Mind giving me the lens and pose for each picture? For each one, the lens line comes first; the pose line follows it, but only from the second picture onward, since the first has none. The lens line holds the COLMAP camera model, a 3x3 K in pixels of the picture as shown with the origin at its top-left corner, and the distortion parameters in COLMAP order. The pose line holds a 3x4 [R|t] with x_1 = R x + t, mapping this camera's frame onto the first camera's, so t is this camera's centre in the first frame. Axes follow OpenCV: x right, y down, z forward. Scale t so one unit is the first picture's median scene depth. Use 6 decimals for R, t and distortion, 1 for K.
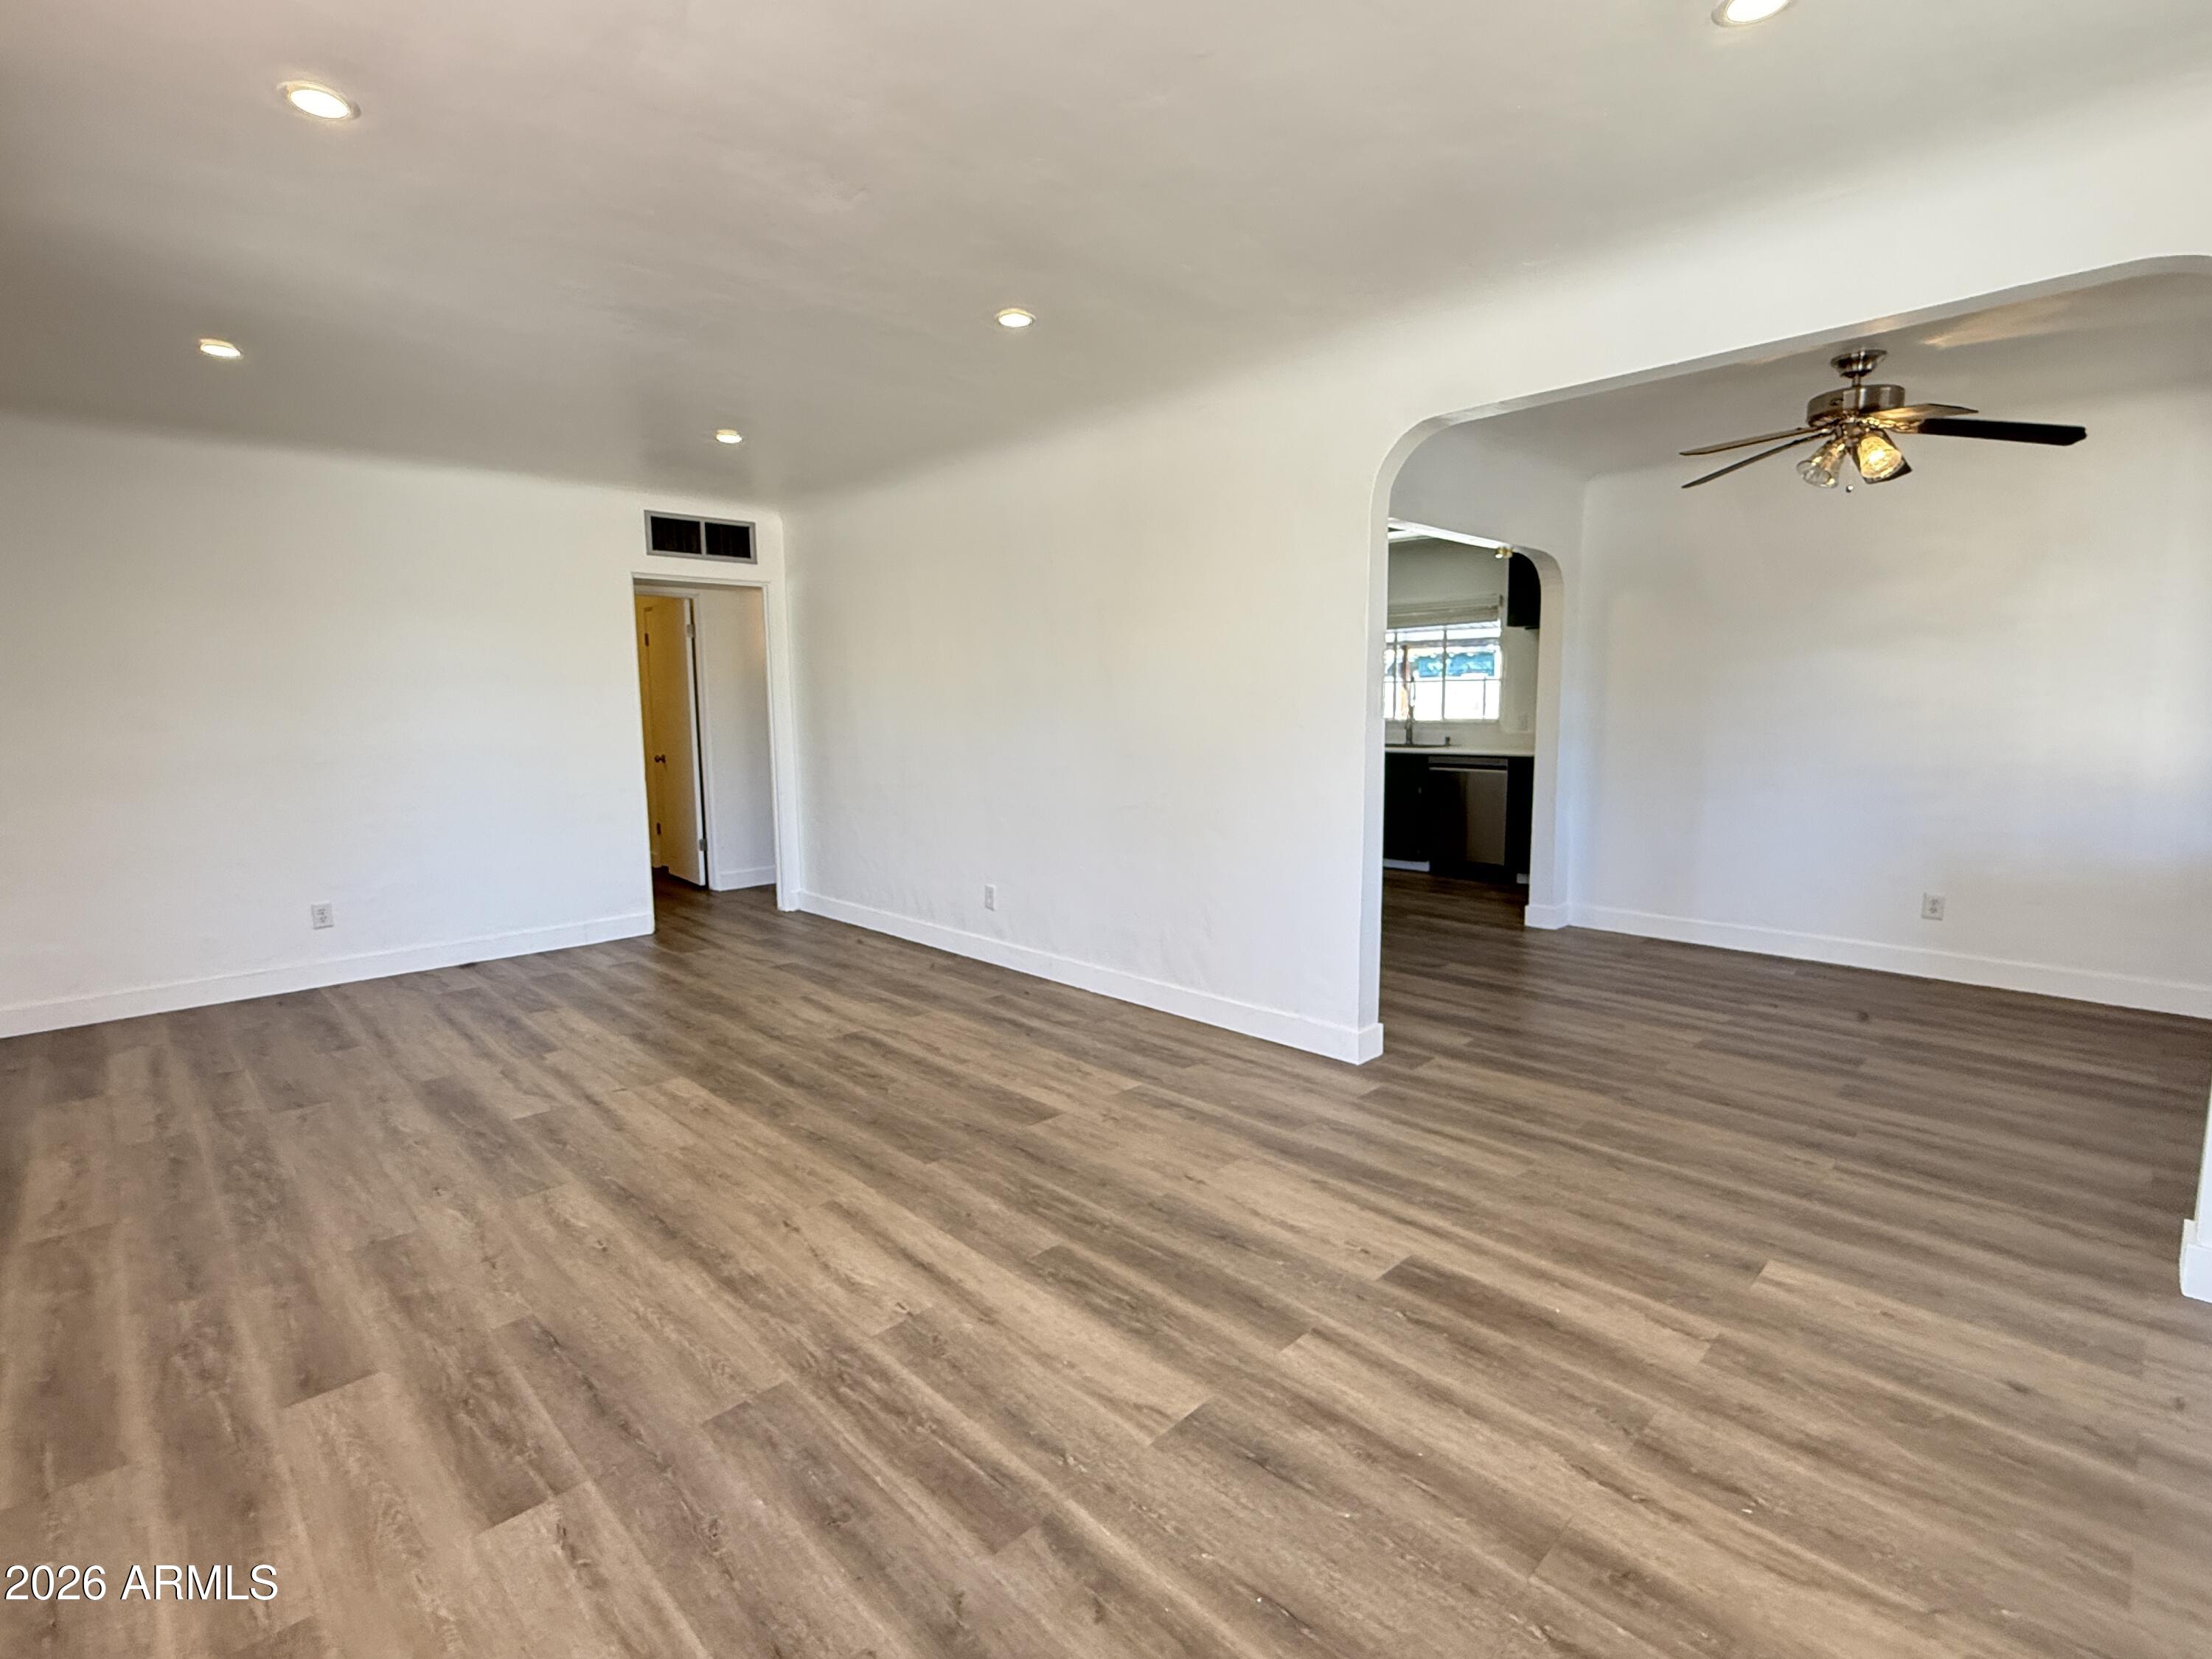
lens RADIAL K [[1041.2, 0, 1099.7], [0, 1041.2, 823.3], [0, 0, 1]] dist [-0.000267, -0.001149]
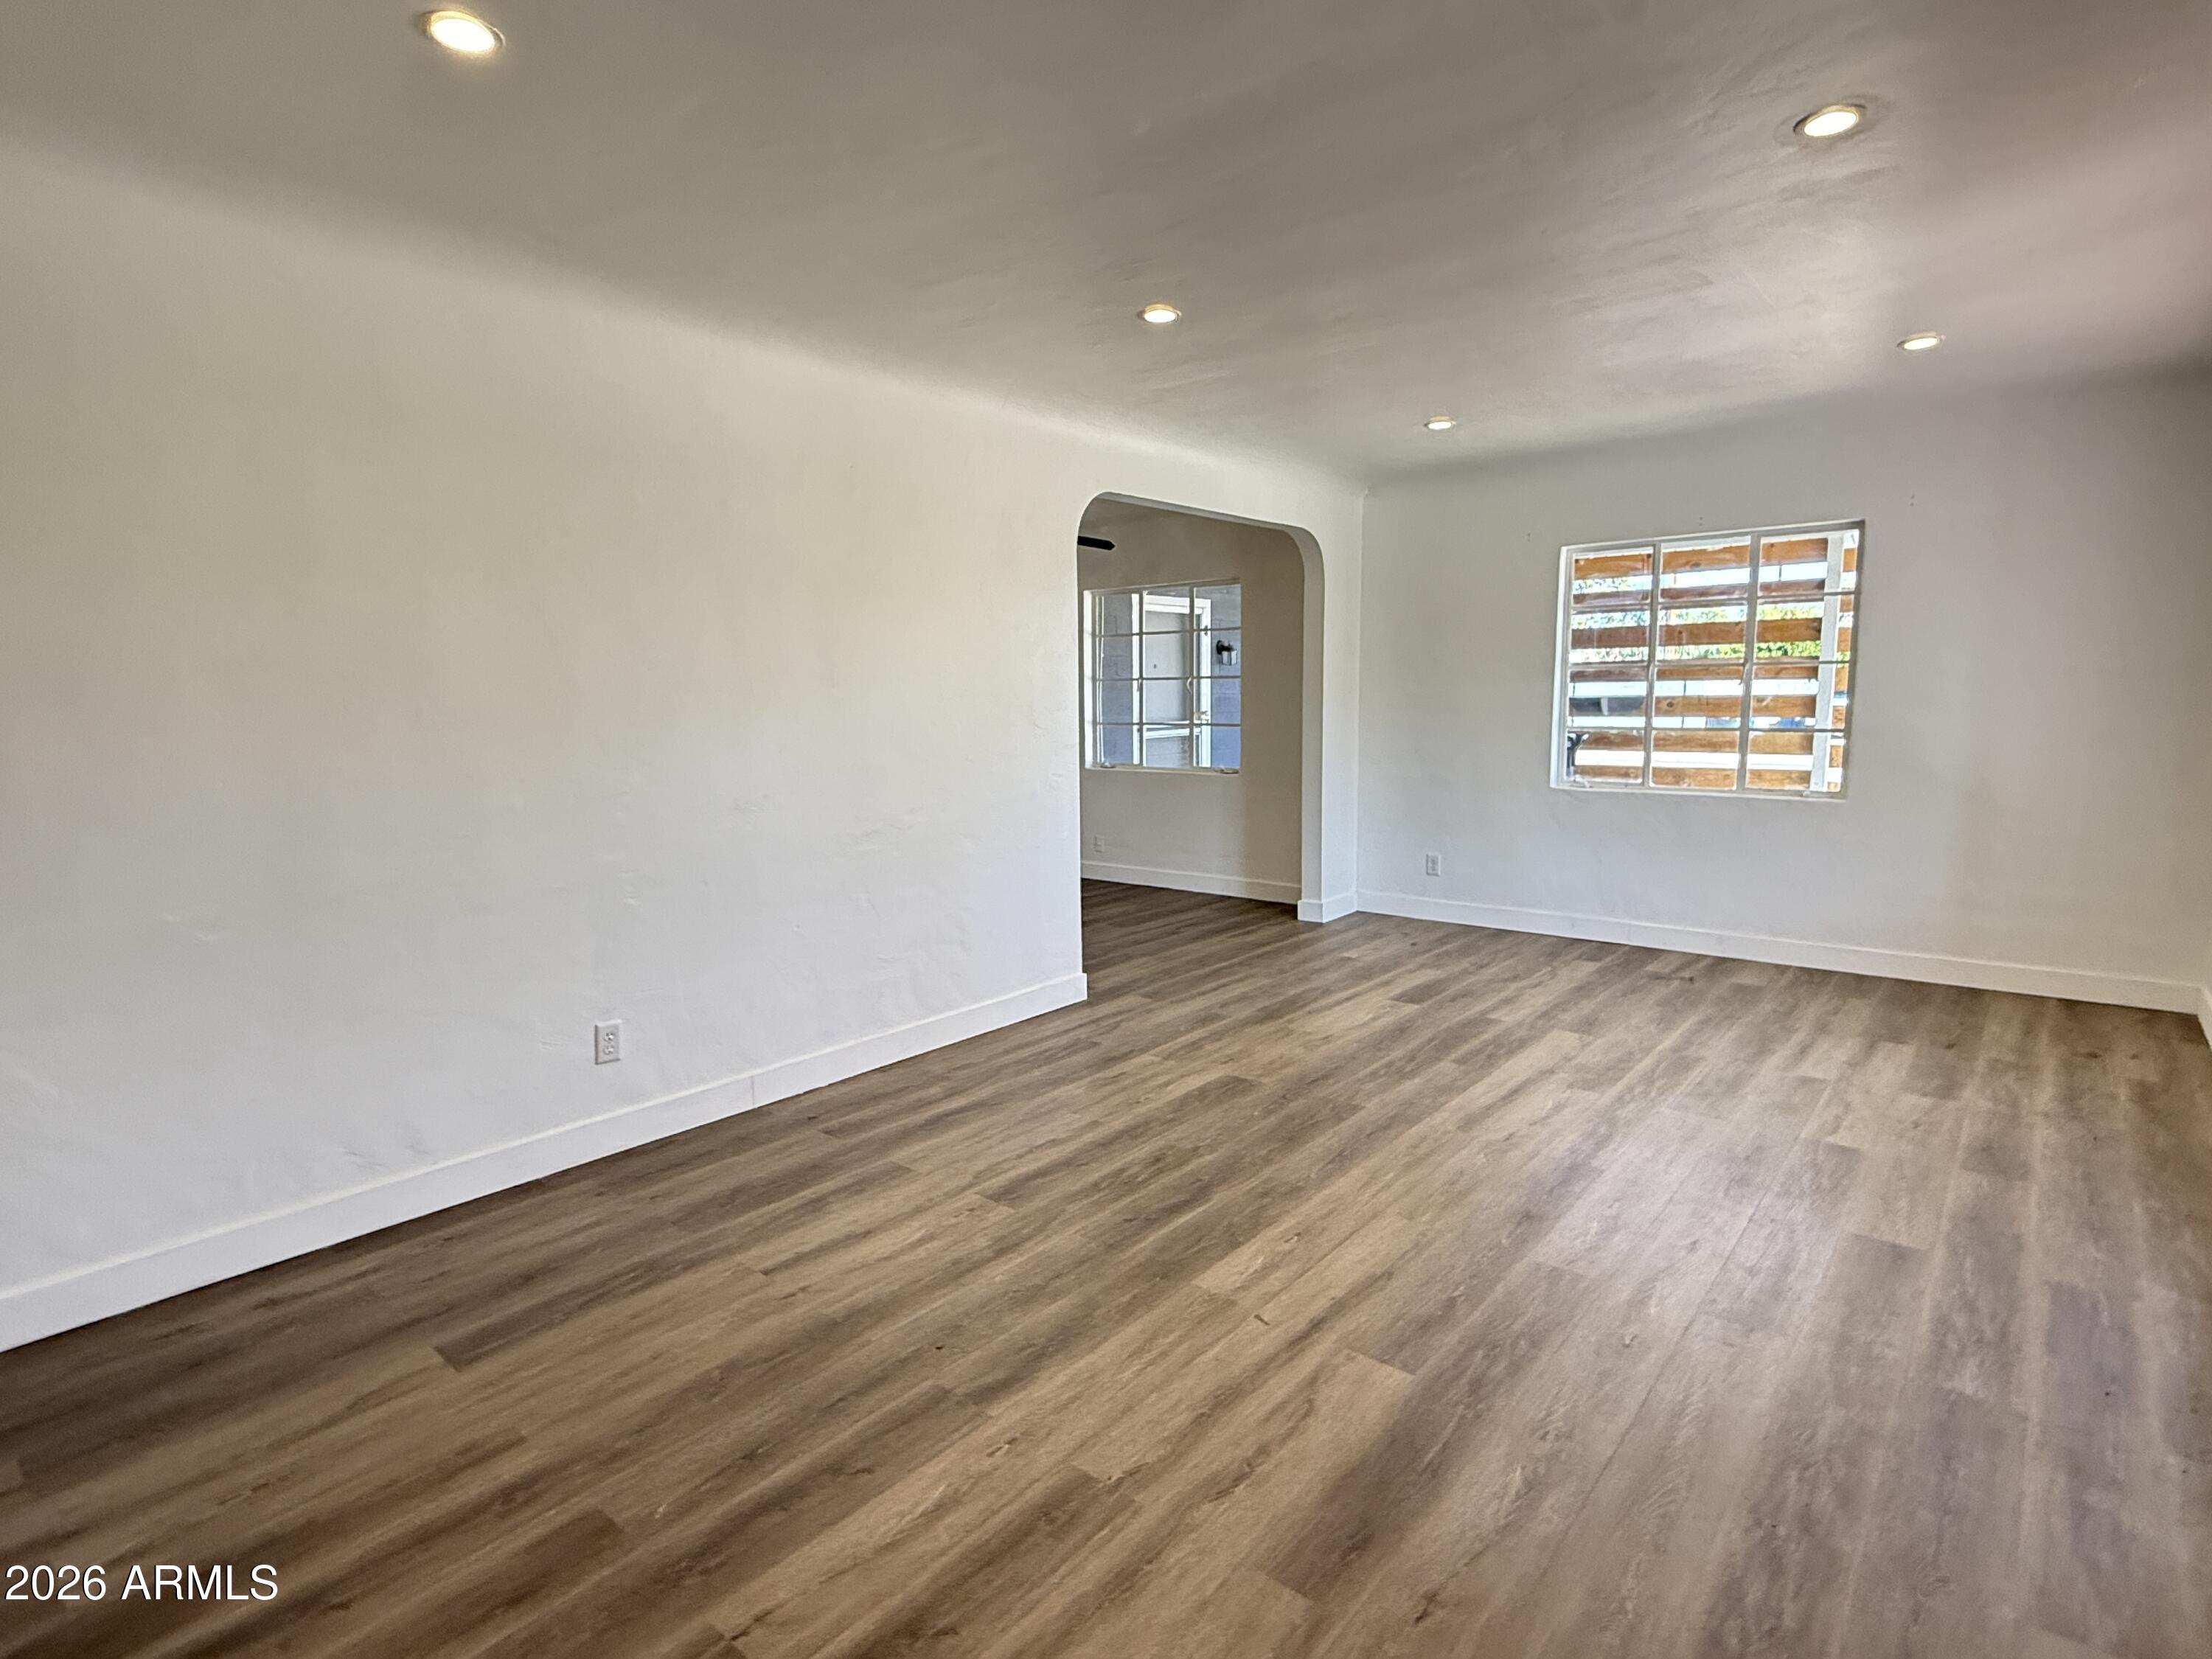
lens RADIAL K [[1102.0, 0, 1105.7], [0, 1102.0, 824.7], [0, 0, 1]] dist [-0.002714, 0.000643]
pose [[-0.083578, -0.107126, 0.990726, -1.181297], [0.132933, 0.984120, 0.117626, -0.140075], [-0.987595, 0.141531, -0.068011, 1.200259]]
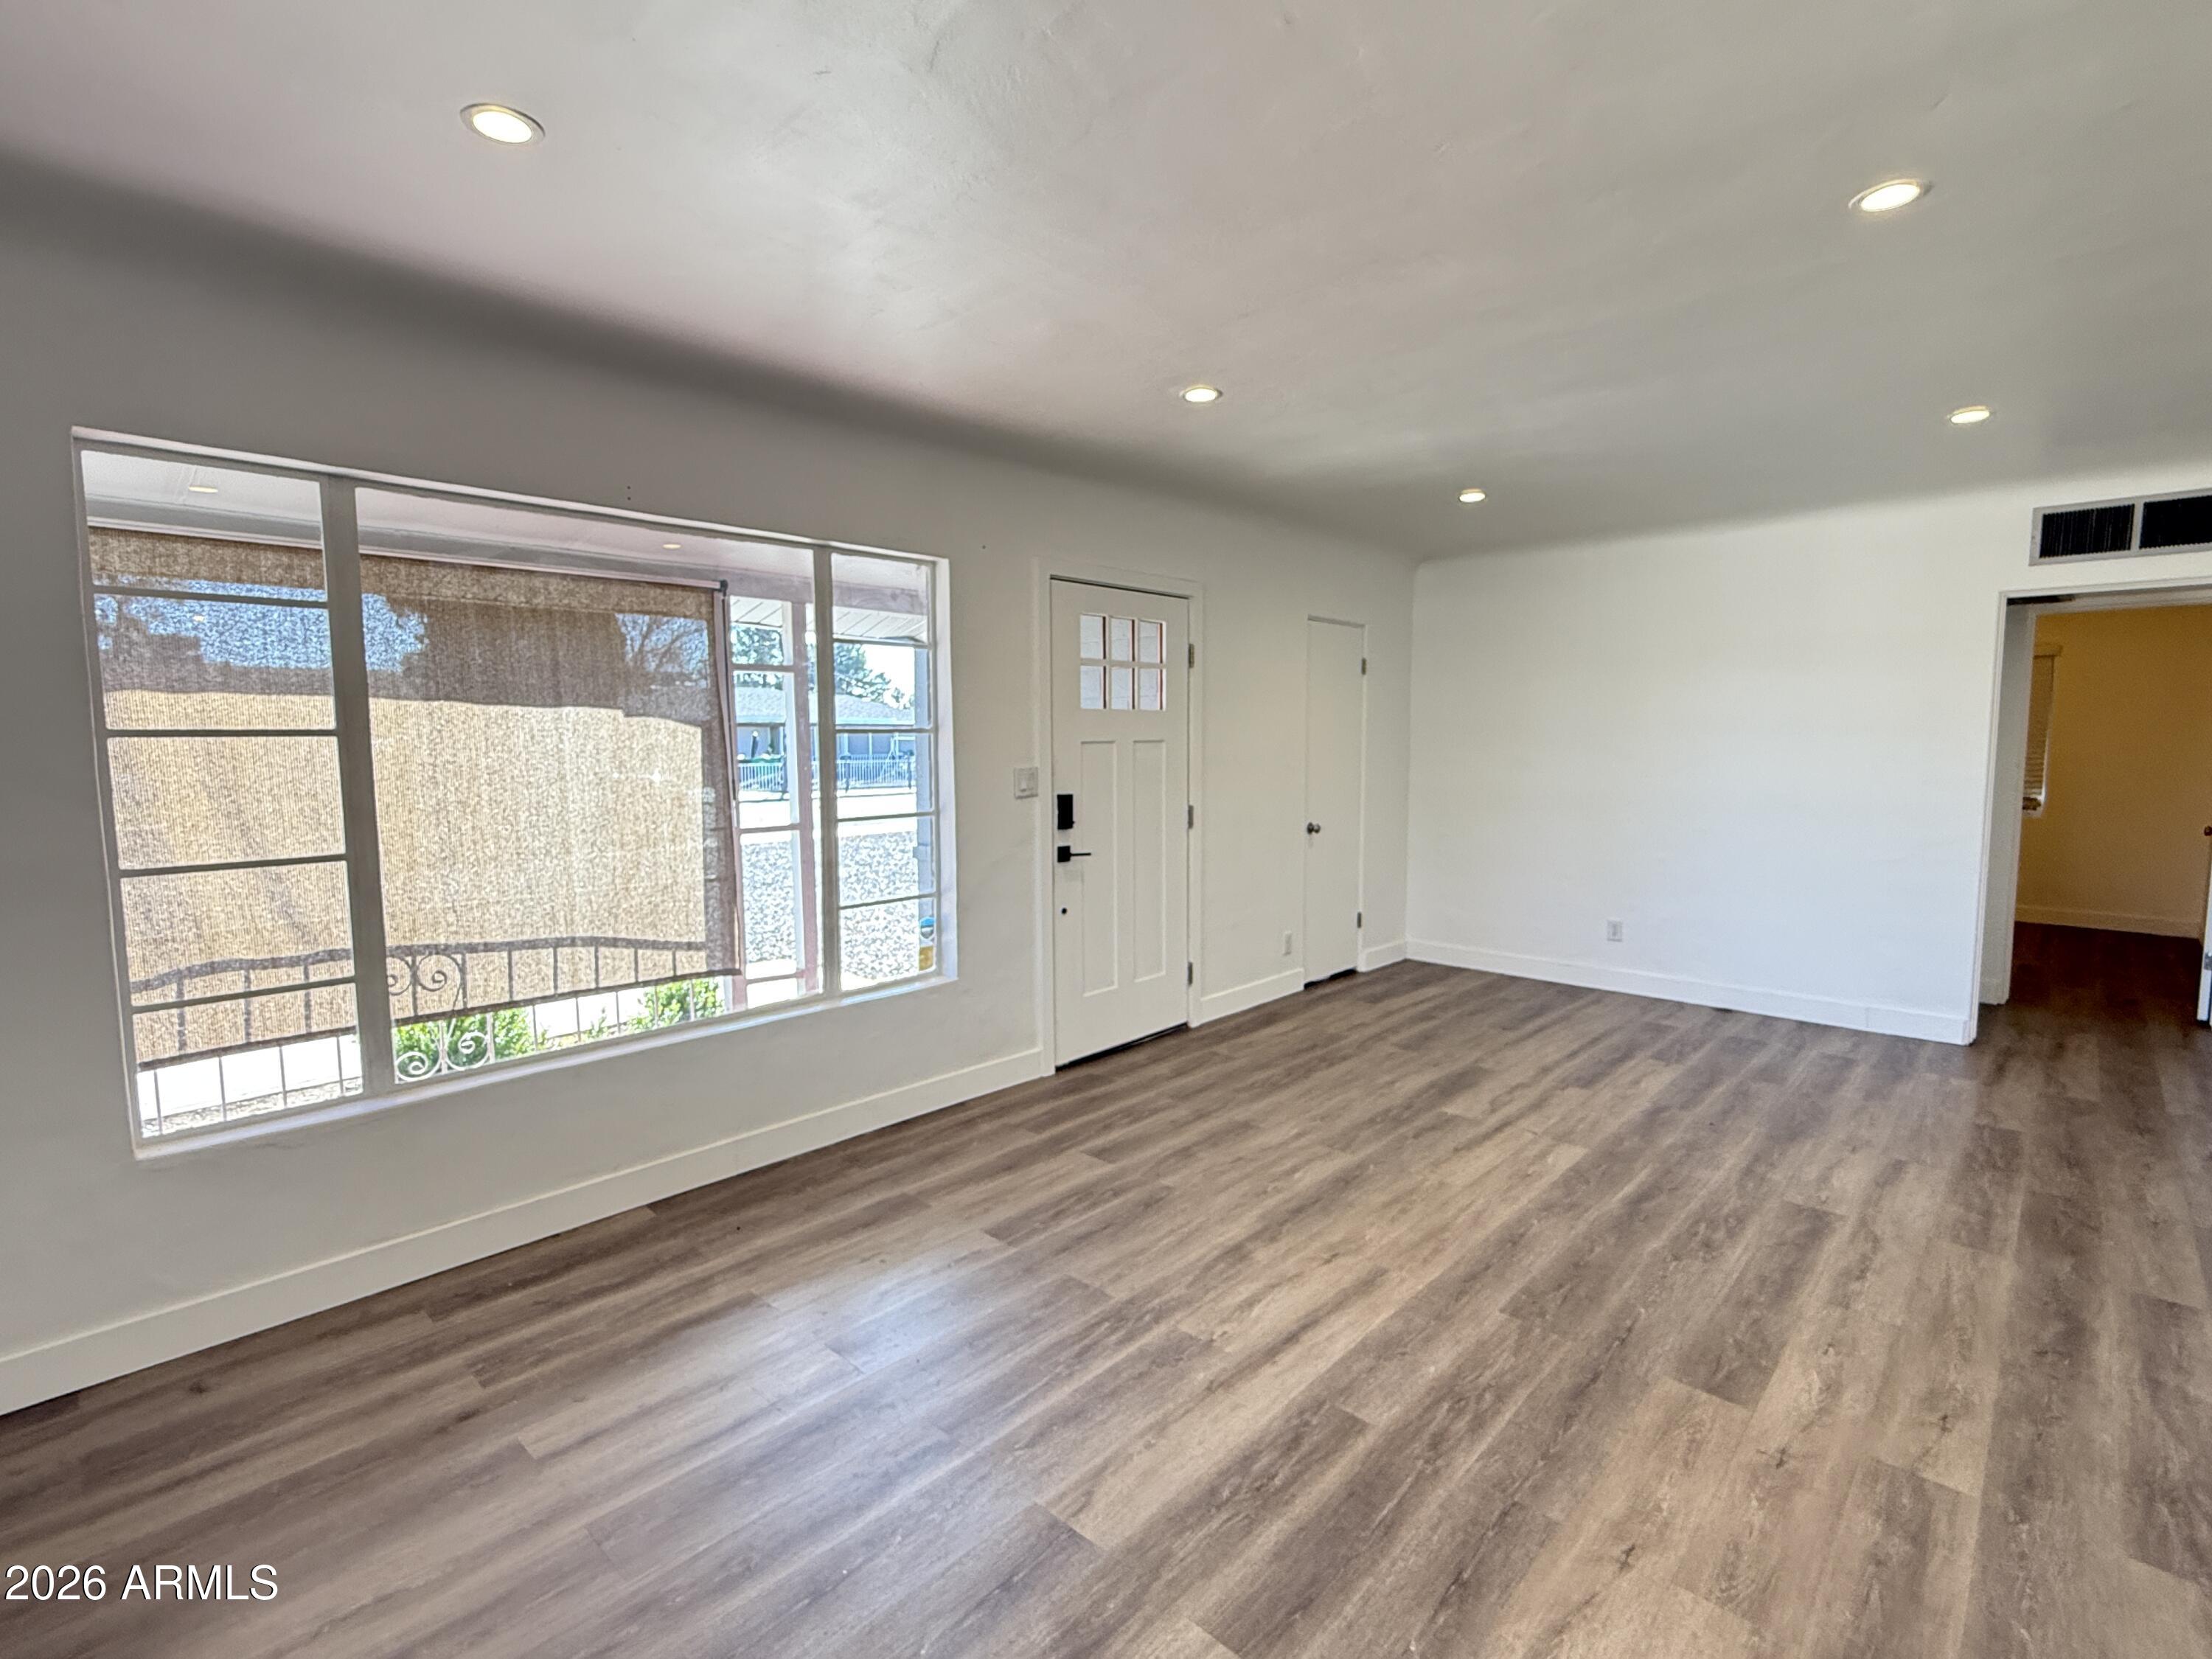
lens RADIAL K [[1041.2, 0, 1110.0], [0, 1041.2, 834.7], [0, 0, 1]] dist [-0.000267, -0.001149]
pose [[0.042713, 0.104013, -0.993658, 0.581291], [-0.115393, 0.988424, 0.098505, -0.102347], [0.992401, 0.110453, 0.054221, 0.535226]]
